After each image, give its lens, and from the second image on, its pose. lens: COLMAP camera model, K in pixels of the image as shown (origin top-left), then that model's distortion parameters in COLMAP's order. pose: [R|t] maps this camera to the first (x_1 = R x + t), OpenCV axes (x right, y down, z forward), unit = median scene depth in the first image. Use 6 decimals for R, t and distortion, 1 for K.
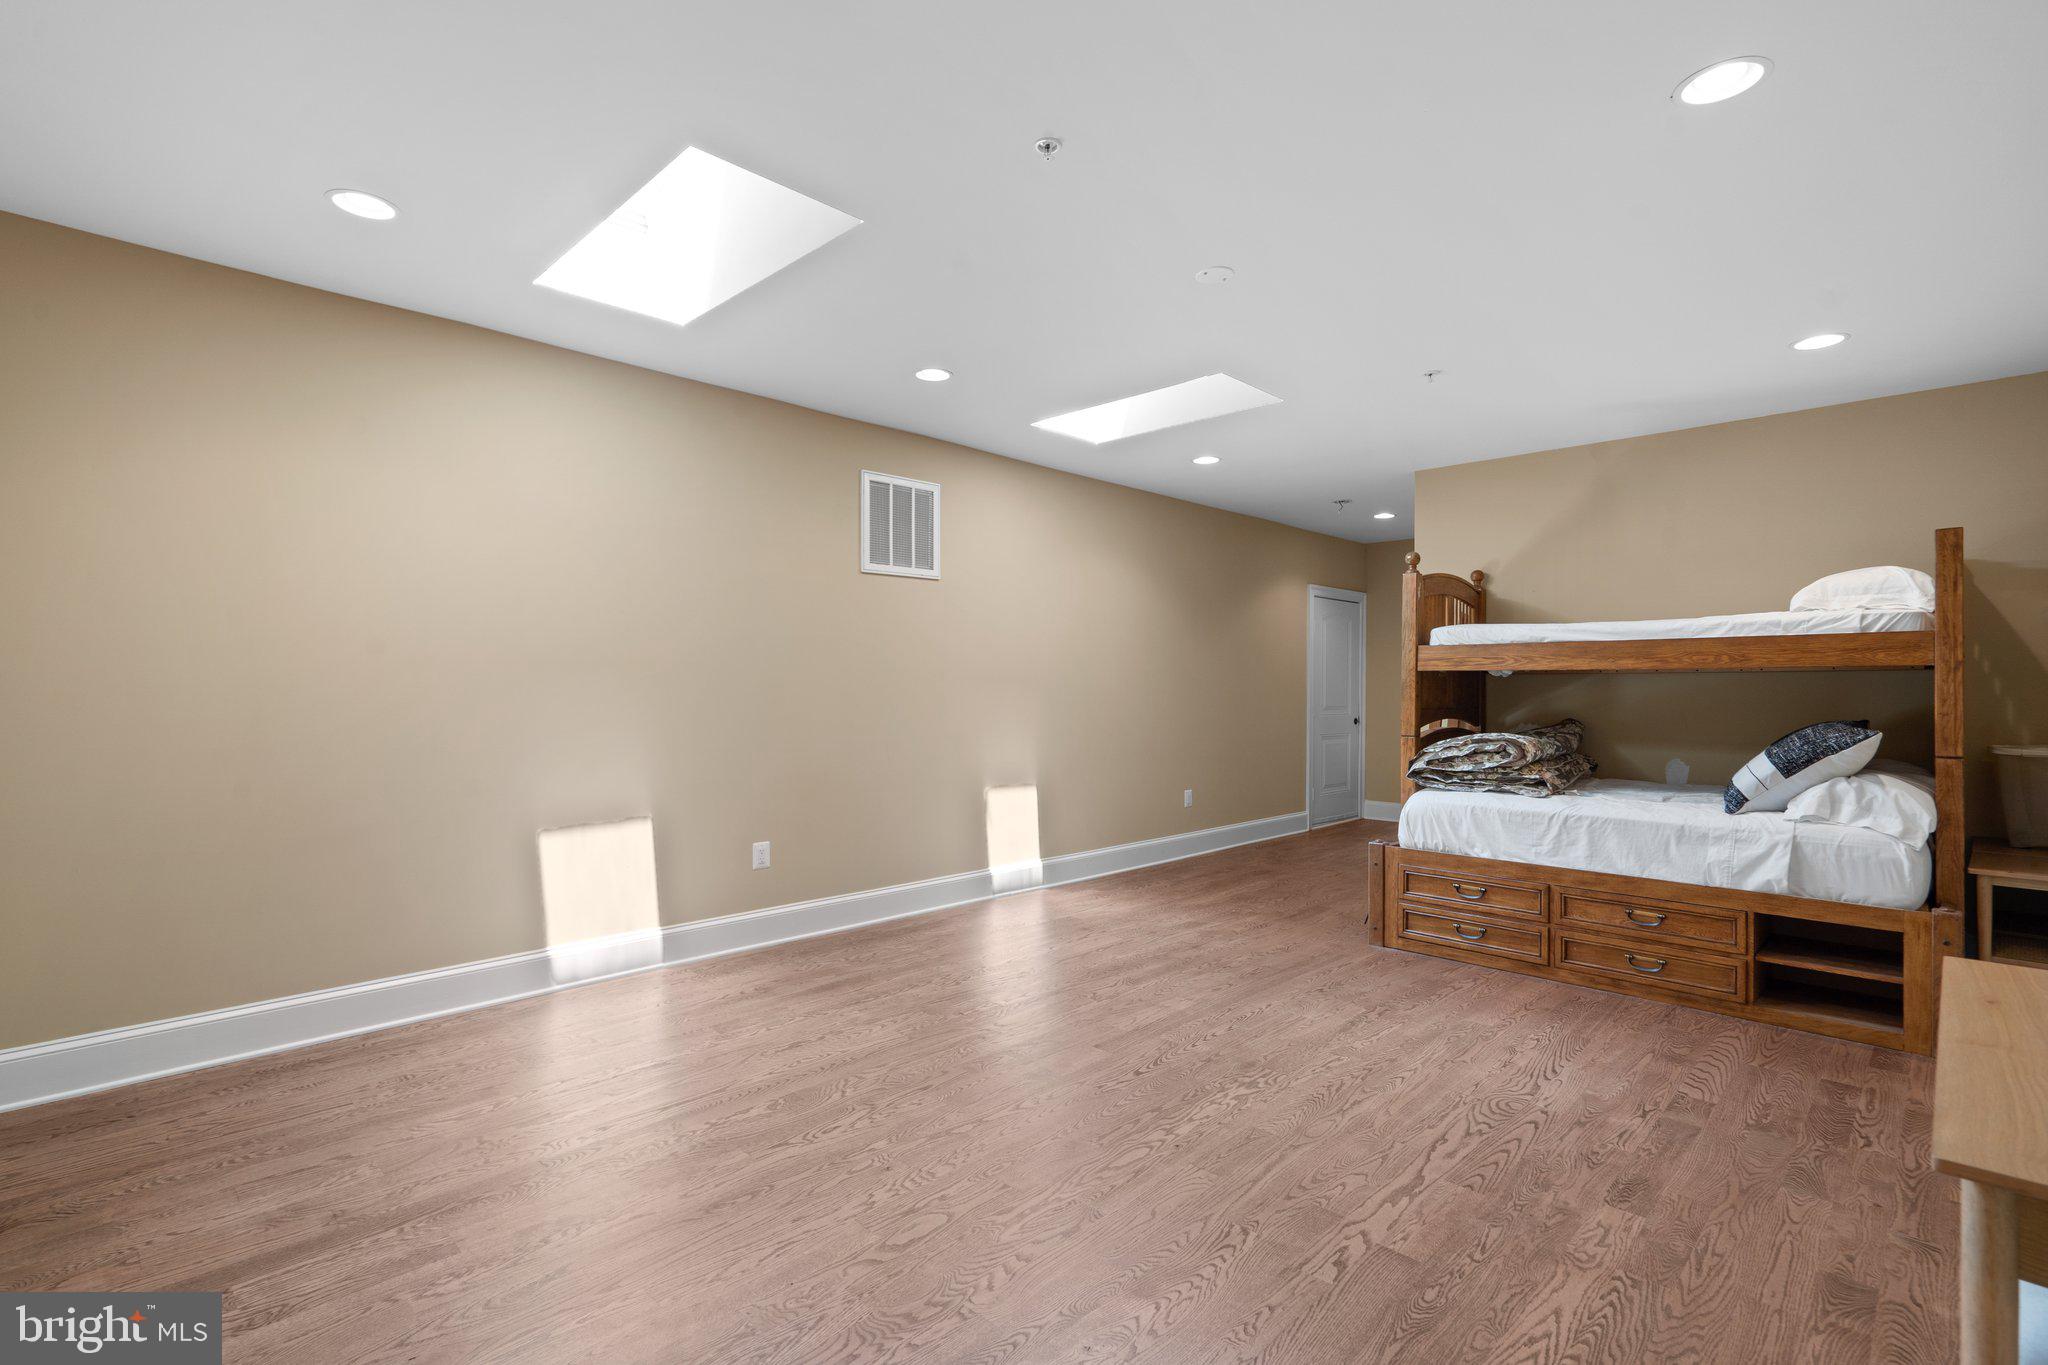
lens RADIAL K [[958.6, 0, 1012.4], [0, 958.6, 679.5], [0, 0, 1]] dist [-0.000744, 0.000203]
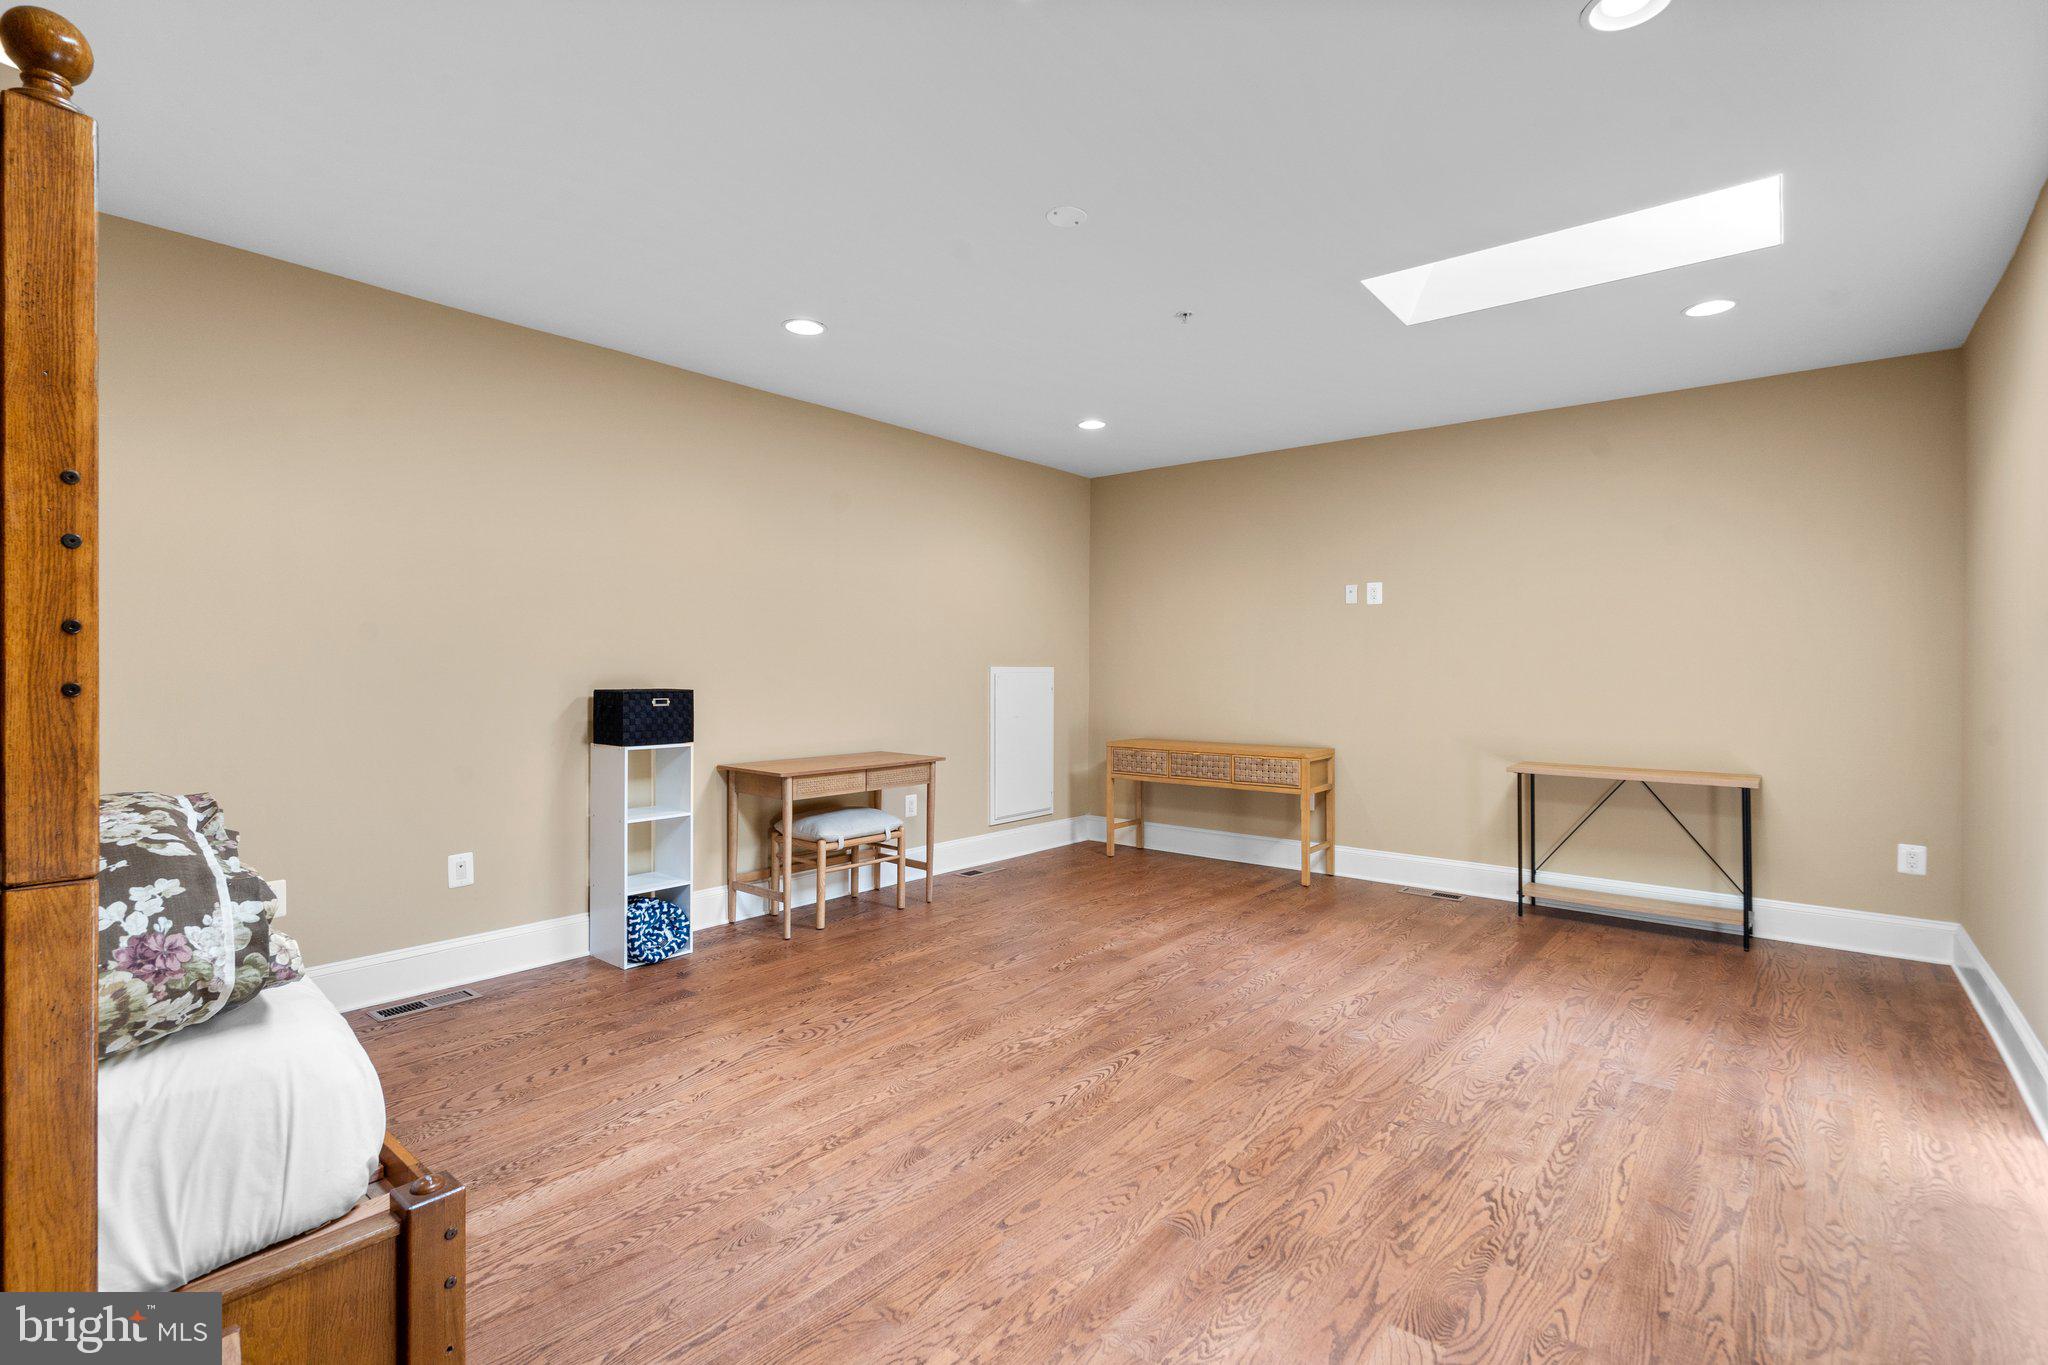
lens RADIAL K [[958.6, 0, 1012.4], [0, 958.6, 679.5], [0, 0, 1]] dist [-0.000744, 0.000203]
pose [[-0.995598, -0.007527, -0.093424, 0.371811], [-0.008176, 0.999945, 0.006565, 0.018357], [0.093369, 0.007300, -0.995605, 2.072775]]
